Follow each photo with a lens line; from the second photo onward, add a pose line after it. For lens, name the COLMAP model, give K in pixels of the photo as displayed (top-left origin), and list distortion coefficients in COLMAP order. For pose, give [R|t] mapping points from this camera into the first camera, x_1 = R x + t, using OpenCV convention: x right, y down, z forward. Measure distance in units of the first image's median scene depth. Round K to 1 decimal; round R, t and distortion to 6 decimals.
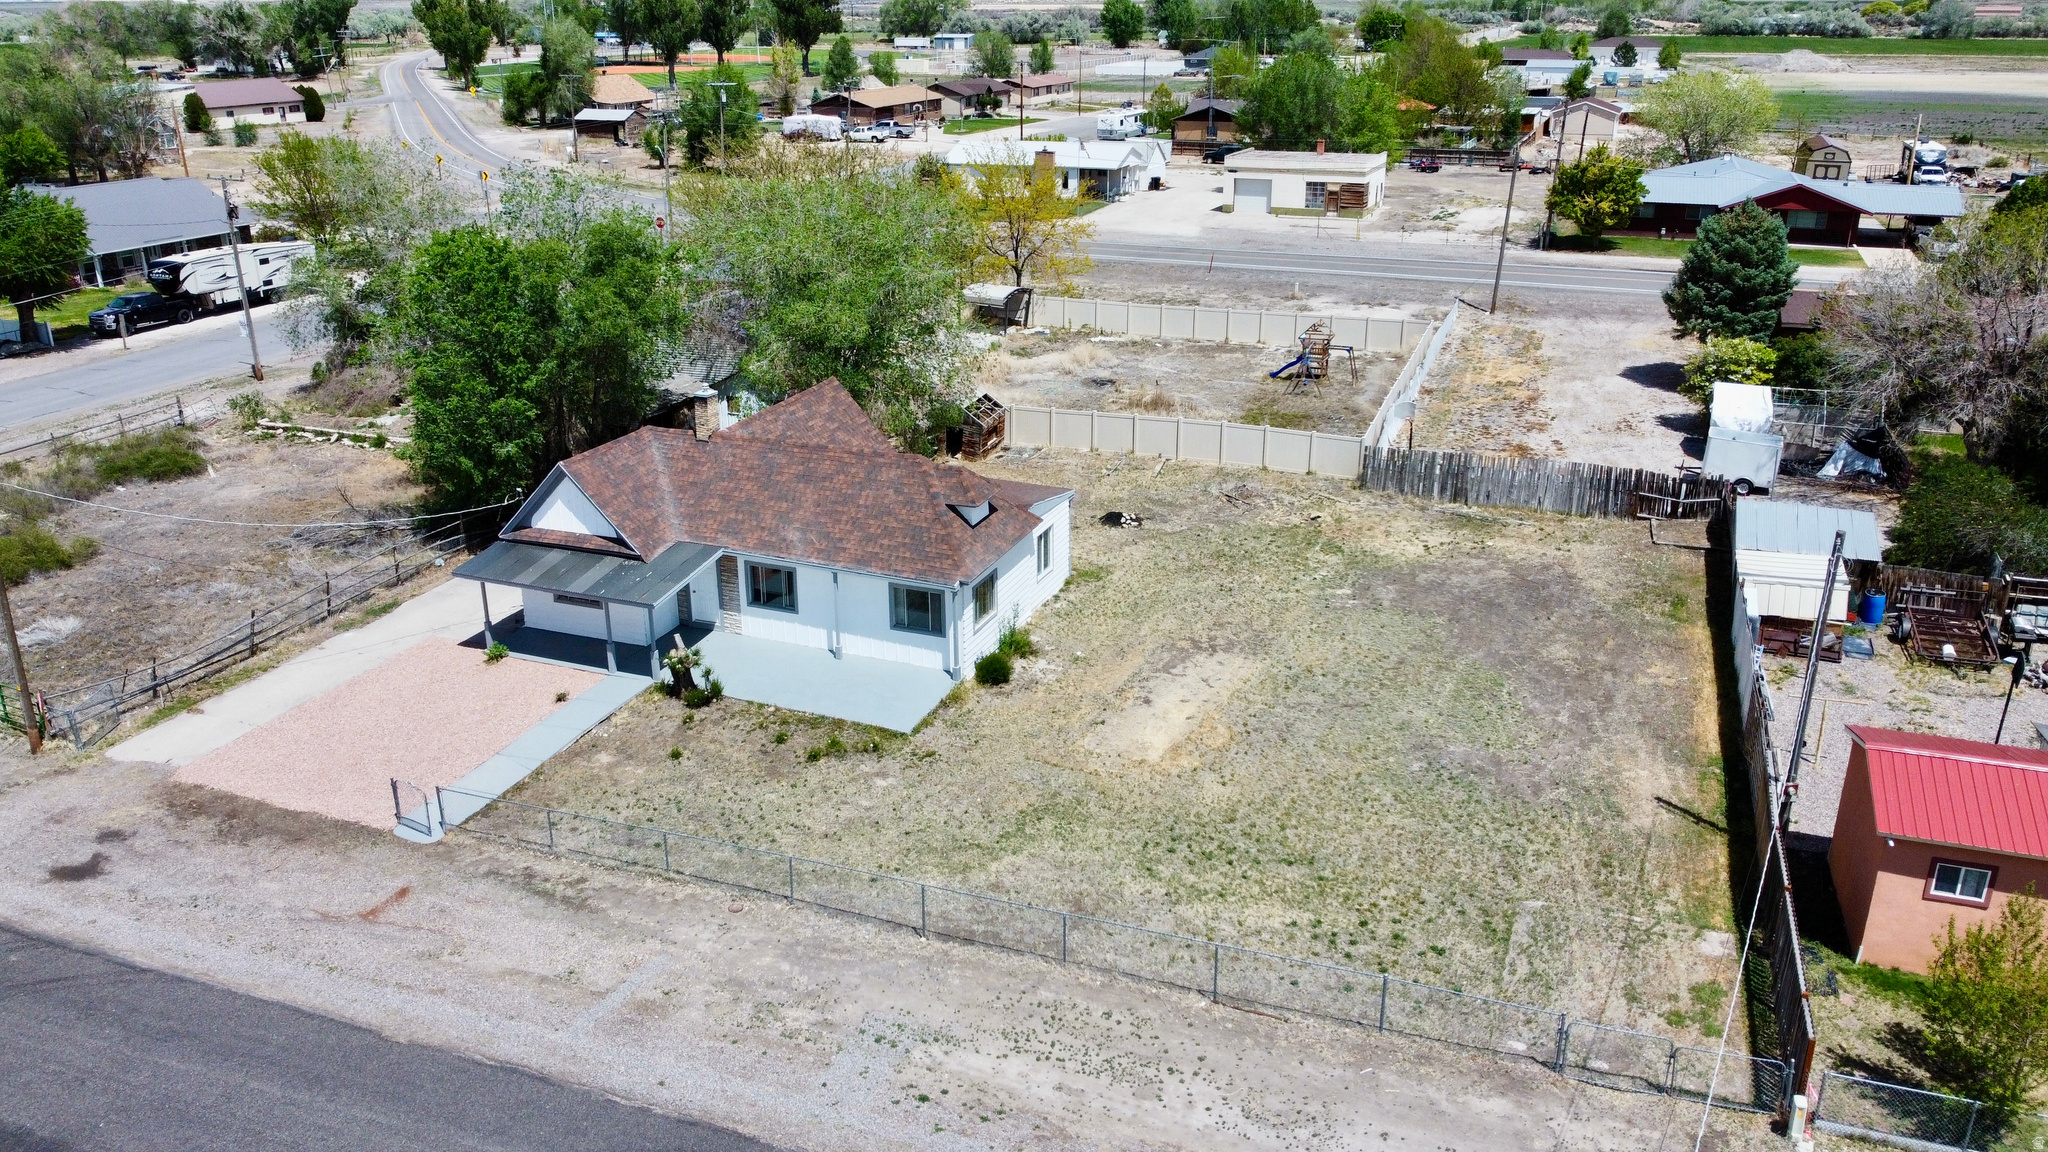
lens RADIAL K [[1542.9, 0, 1018.1], [0, 1542.9, 574.5], [0, 0, 1]] dist [0.008349, -0.021898]
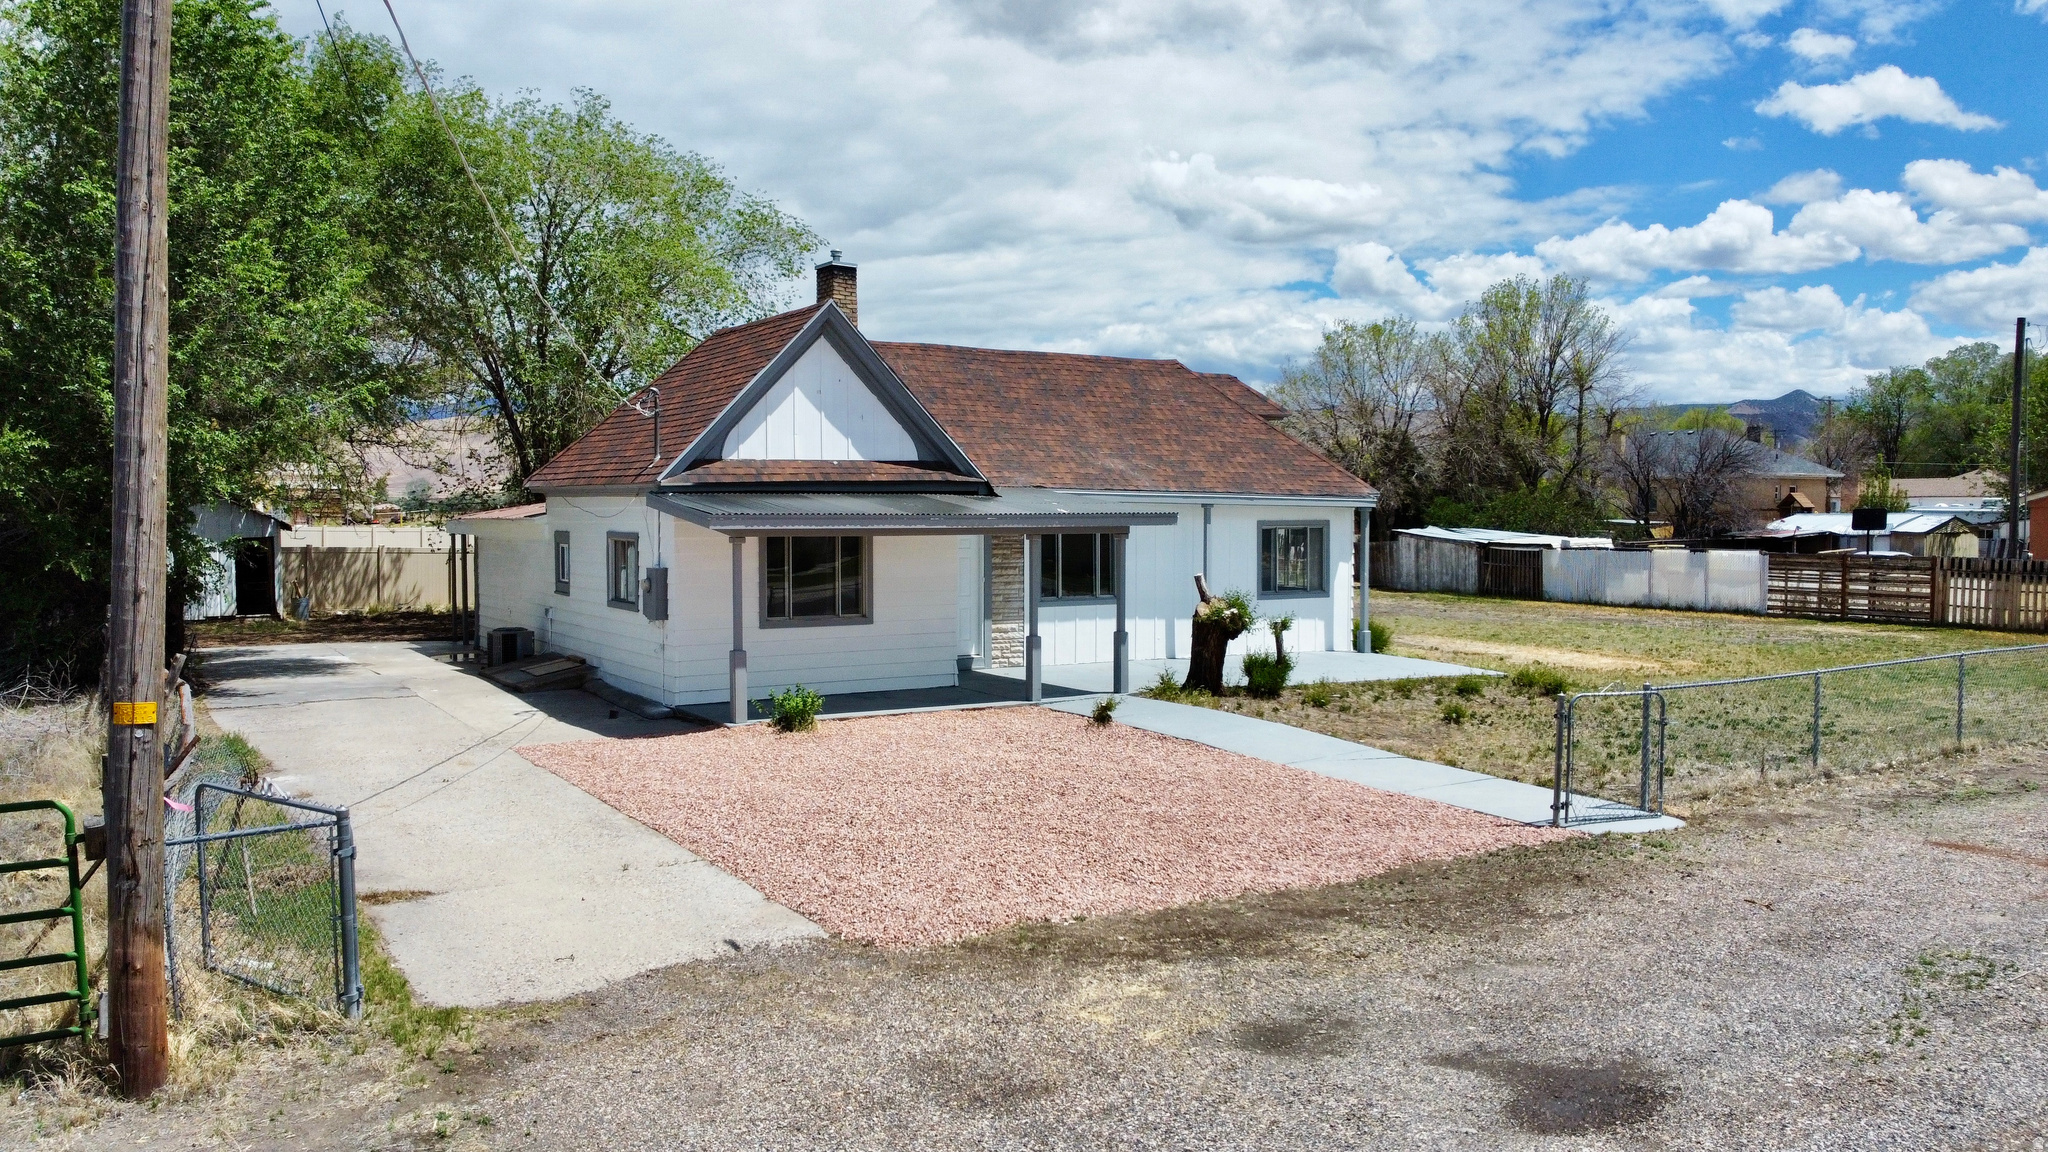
lens RADIAL K [[1542.9, 0, 1012.3], [0, 1542.9, 562.3], [0, 0, 1]] dist [0.008349, -0.021898]
pose [[0.592815, -0.022182, 0.805033, -0.504284], [0.278956, 0.943393, -0.179425, 0.082529], [-0.755483, 0.330935, 0.565445, 0.548751]]
